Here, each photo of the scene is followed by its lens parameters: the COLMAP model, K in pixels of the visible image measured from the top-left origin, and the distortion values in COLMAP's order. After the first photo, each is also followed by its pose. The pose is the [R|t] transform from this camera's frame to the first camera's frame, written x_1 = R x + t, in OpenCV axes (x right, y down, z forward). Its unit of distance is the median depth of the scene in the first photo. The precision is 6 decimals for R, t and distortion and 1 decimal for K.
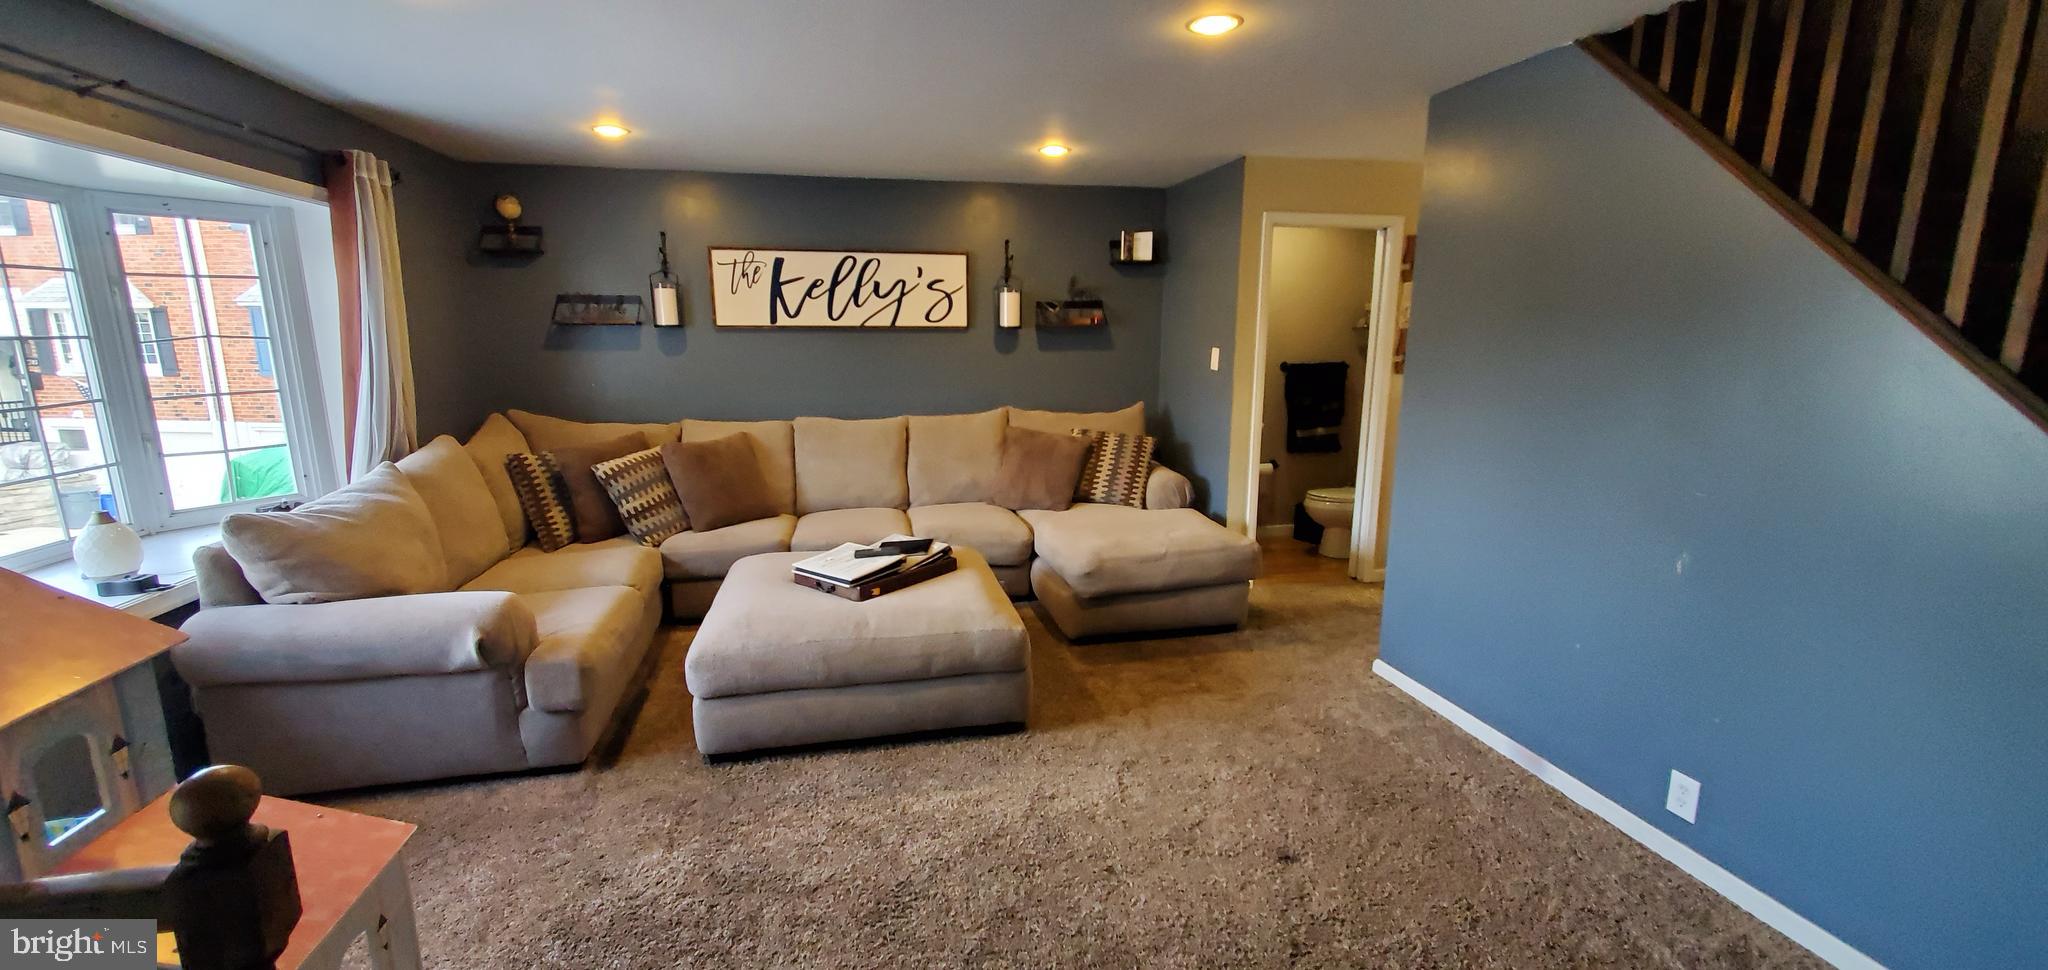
lens RADIAL K [[806.2, 0, 1015.8], [0, 806.2, 485.1], [0, 0, 1]] dist [0.003391, -0.000851]
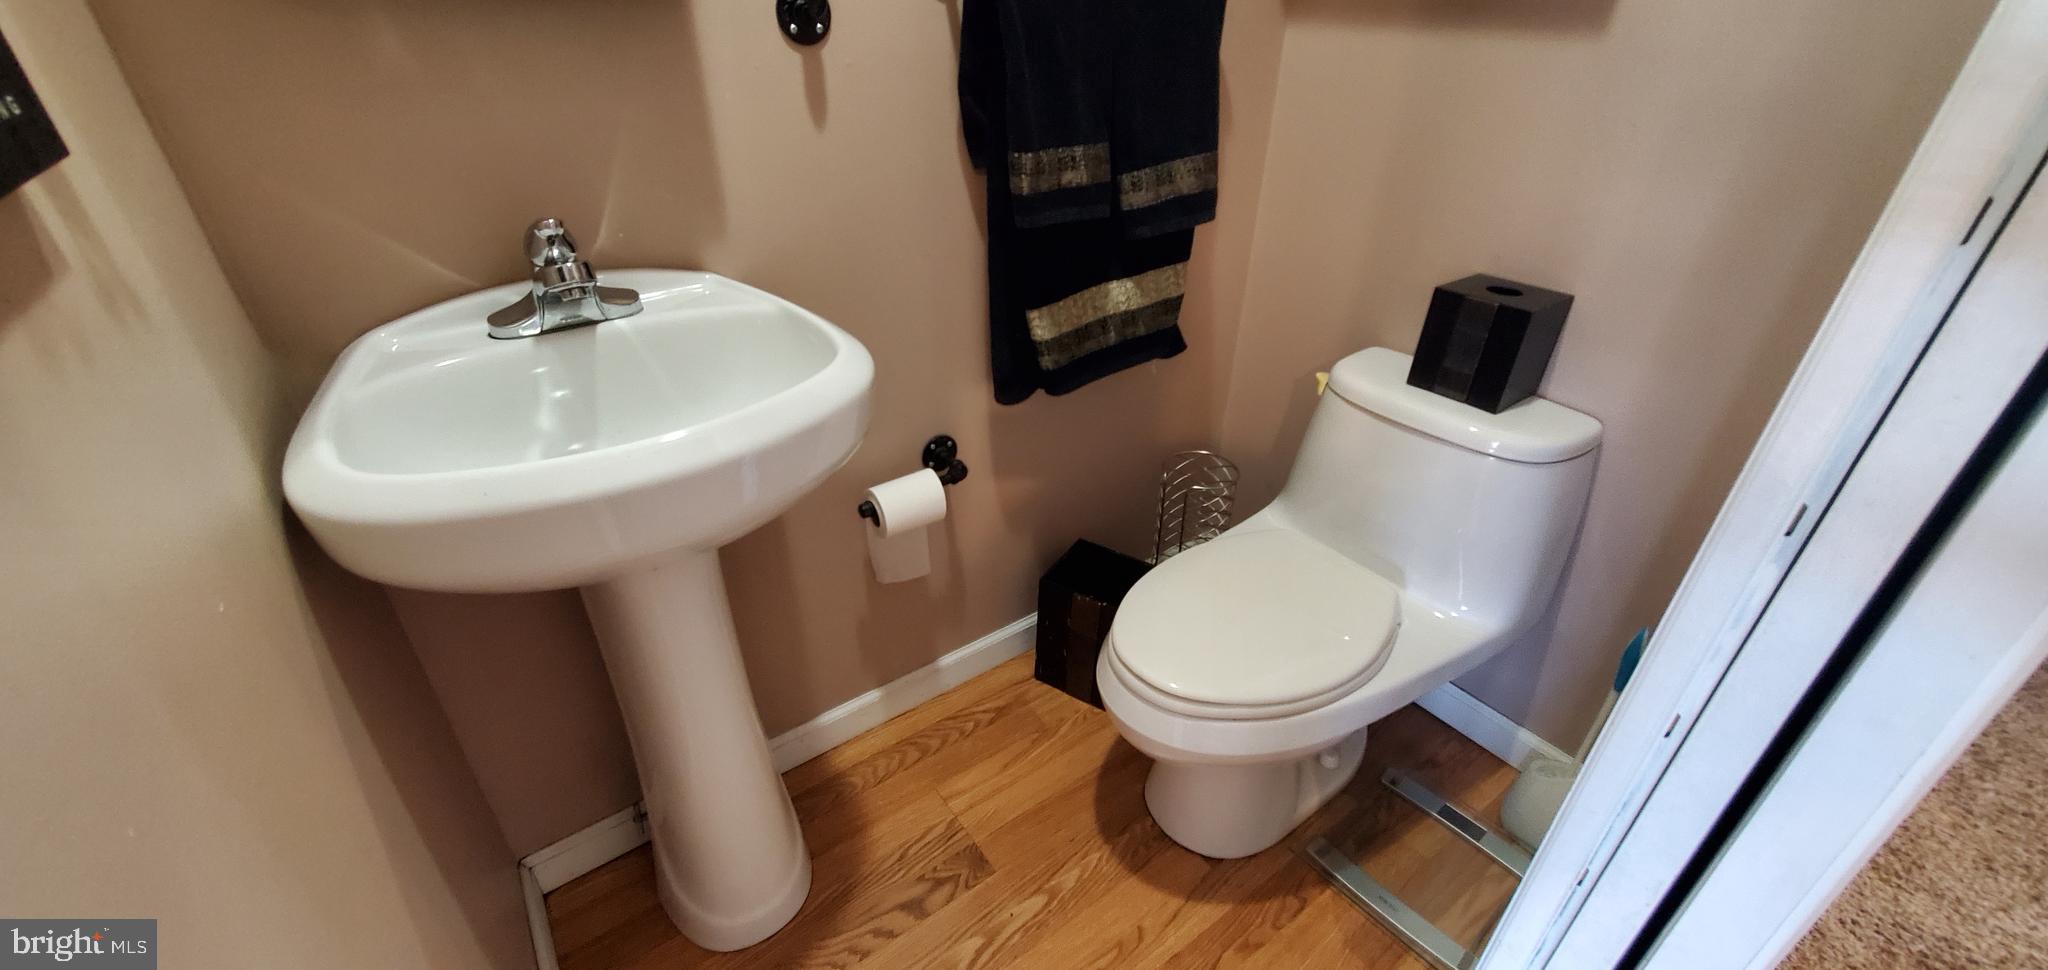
lens RADIAL K [[806.2, 0, 1028.8], [0, 806.2, 484.0], [0, 0, 1]] dist [0.003391, -0.000851]
pose [[0.915818, -0.207958, 0.343556, 0.249827], [0.077354, 0.930810, 0.357224, -0.095476], [-0.394073, -0.300576, 0.868539, 0.753334]]
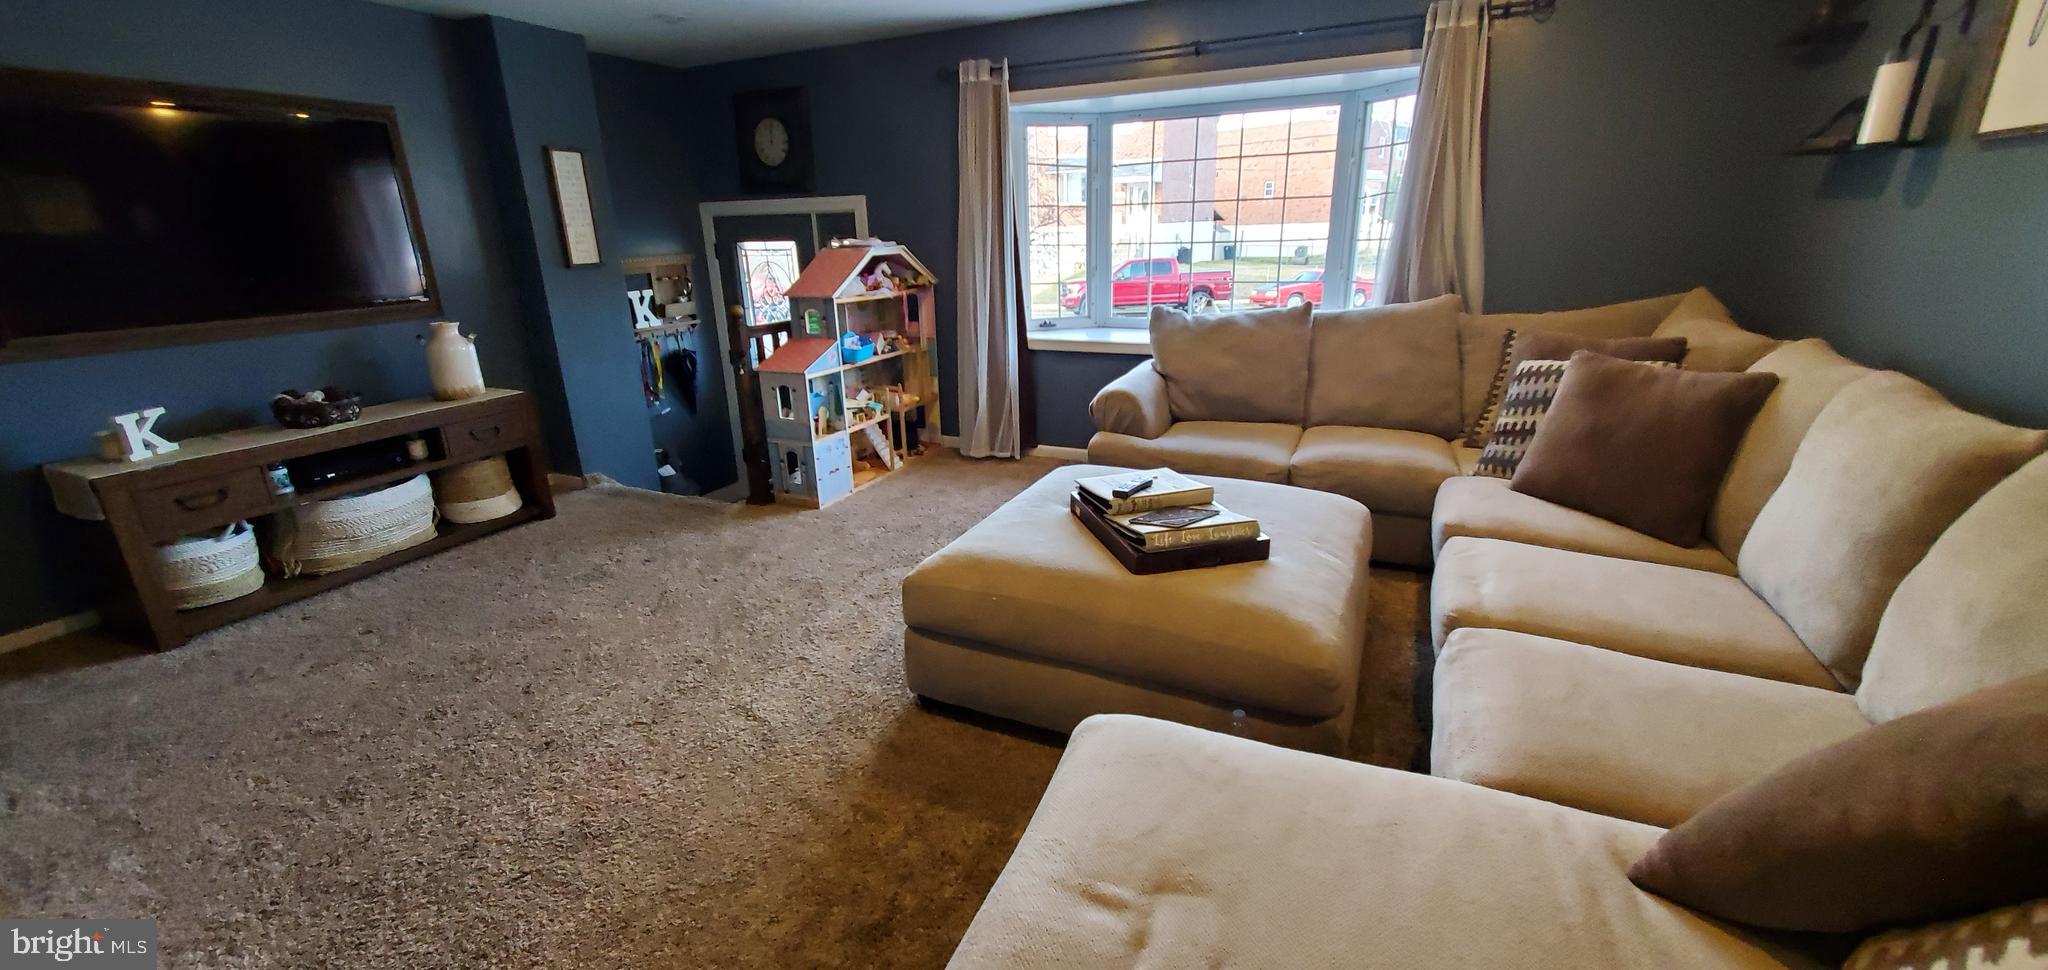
lens RADIAL K [[806.2, 0, 1011.0], [0, 806.2, 485.0], [0, 0, 1]] dist [0.003391, -0.000851]
pose [[-0.607277, 0.264457, -0.749184, 0.396831], [-0.122566, 0.900502, 0.417221, -0.190168], [0.784979, 0.345193, -0.514440, 1.131945]]
